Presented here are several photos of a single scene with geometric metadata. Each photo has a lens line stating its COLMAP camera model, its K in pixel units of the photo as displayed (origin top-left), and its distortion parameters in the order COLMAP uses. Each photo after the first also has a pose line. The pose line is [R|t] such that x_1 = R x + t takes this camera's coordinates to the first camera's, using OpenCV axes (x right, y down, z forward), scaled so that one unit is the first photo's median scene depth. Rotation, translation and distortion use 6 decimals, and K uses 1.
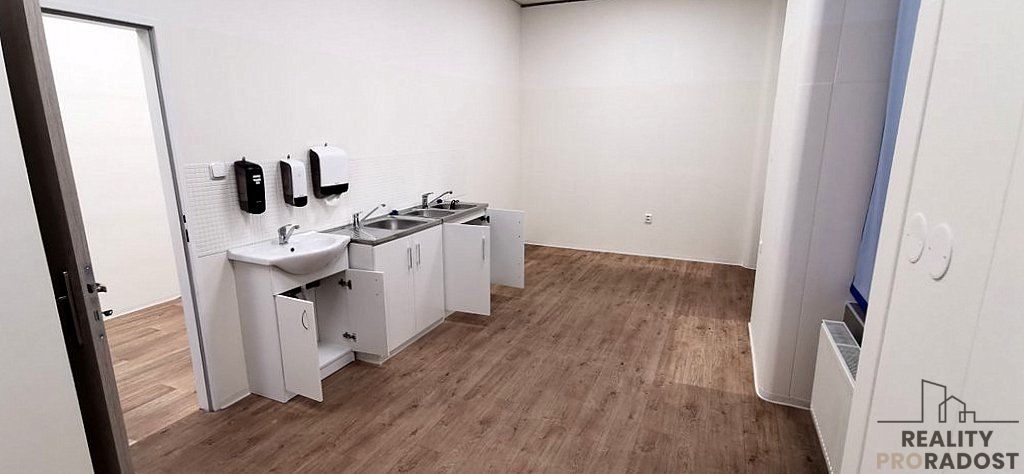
lens RADIAL K [[475.6, 0, 509.3], [0, 475.6, 239.6], [0, 0, 1]] dist [0.014563, 0.000970]
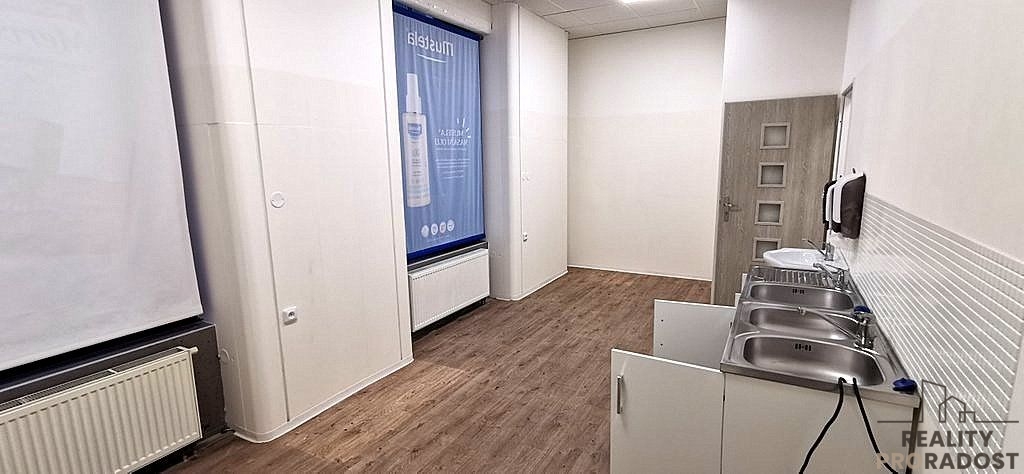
lens RADIAL K [[475.6, 0, 509.3], [0, 475.6, 239.6], [0, 0, 1]] dist [0.014563, 0.000970]
pose [[-0.994896, -0.000244, 0.100909, 0.103774], [0.039249, 0.920321, 0.389190, -0.407764], [-0.092963, 0.391164, -0.915614, 1.728026]]
